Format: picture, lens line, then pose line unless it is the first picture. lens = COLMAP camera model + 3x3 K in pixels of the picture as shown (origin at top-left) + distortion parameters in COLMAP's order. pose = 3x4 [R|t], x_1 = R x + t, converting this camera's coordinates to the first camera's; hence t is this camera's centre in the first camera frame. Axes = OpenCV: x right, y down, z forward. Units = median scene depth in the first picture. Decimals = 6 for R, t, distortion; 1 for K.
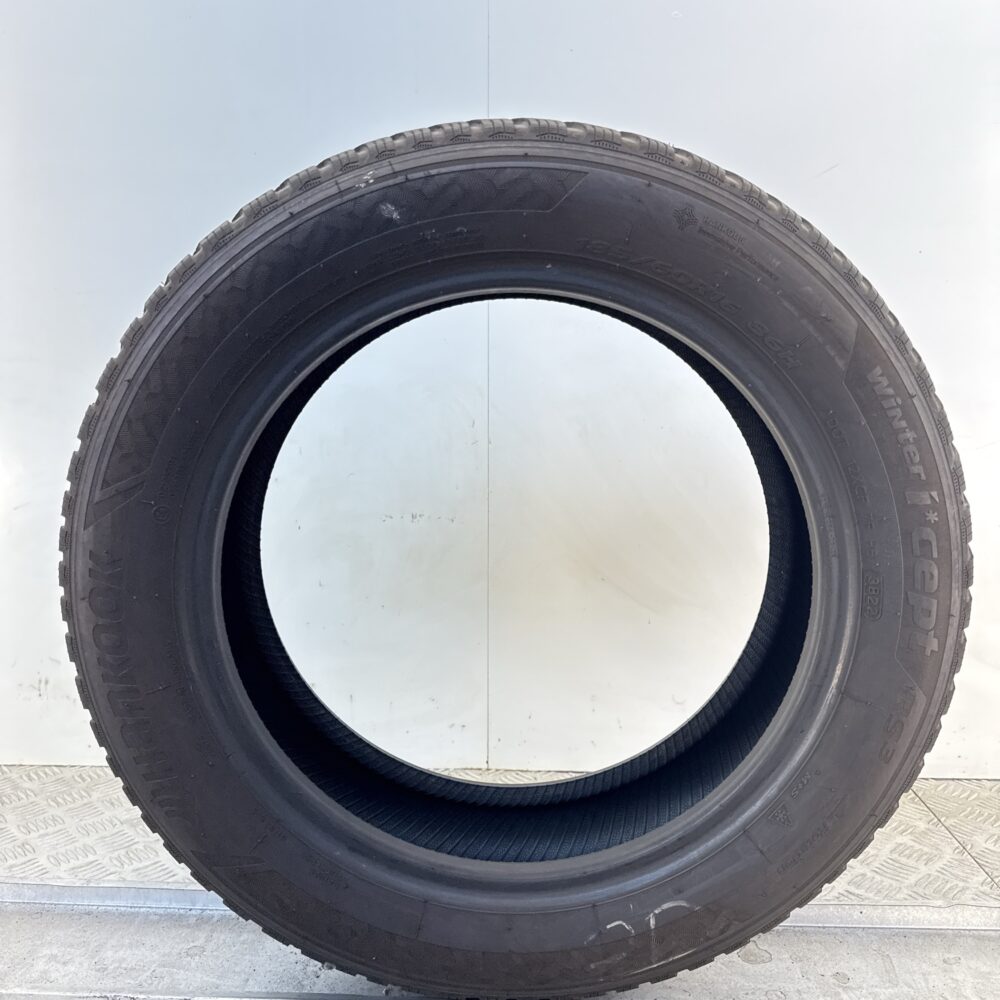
lens RADIAL K [[930.0, 0, 504.1], [0, 930.0, 502.2], [0, 0, 1]] dist [0.174675, -0.446619]
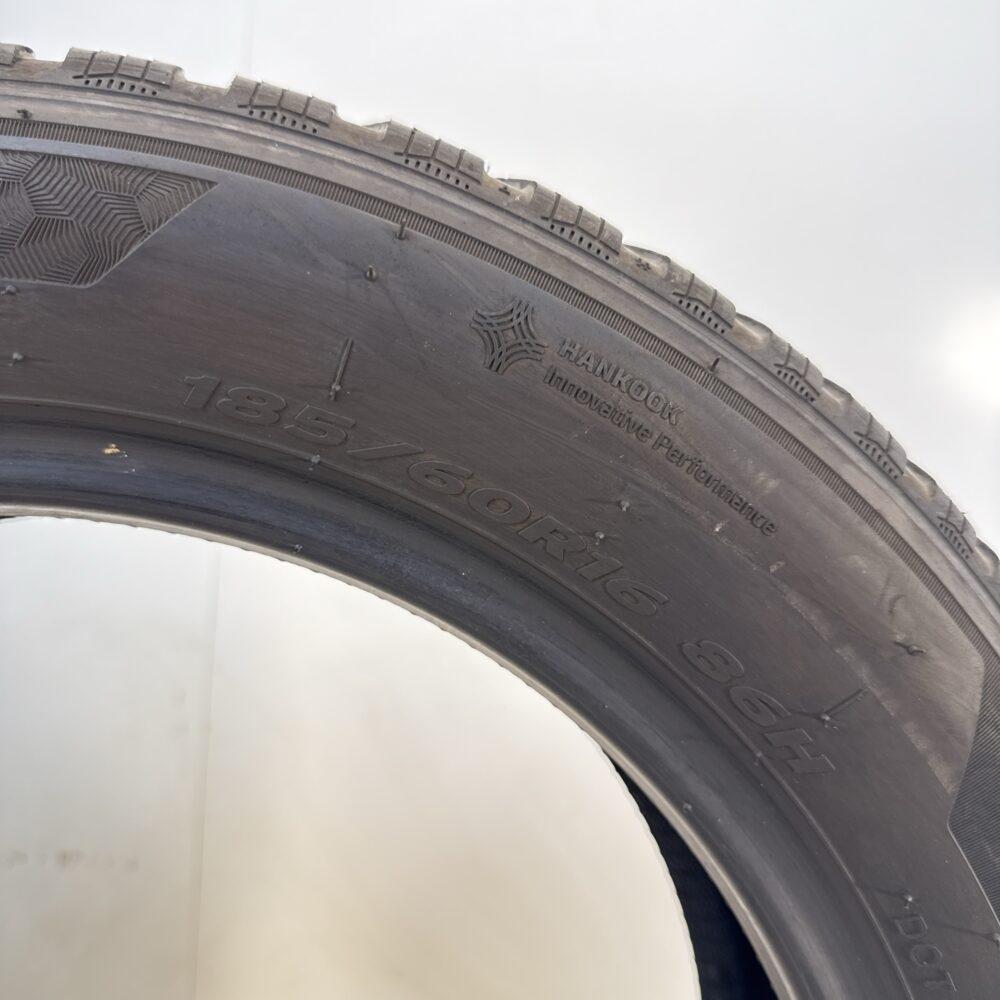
lens RADIAL K [[930.0, 0, 504.1], [0, 930.0, 502.2], [0, 0, 1]] dist [0.174675, -0.446619]
pose [[0.990273, 0.049040, 0.130208, 0.148406], [-0.024773, 0.983020, -0.181821, -0.181489], [-0.136913, 0.176827, 0.974673, 0.679033]]
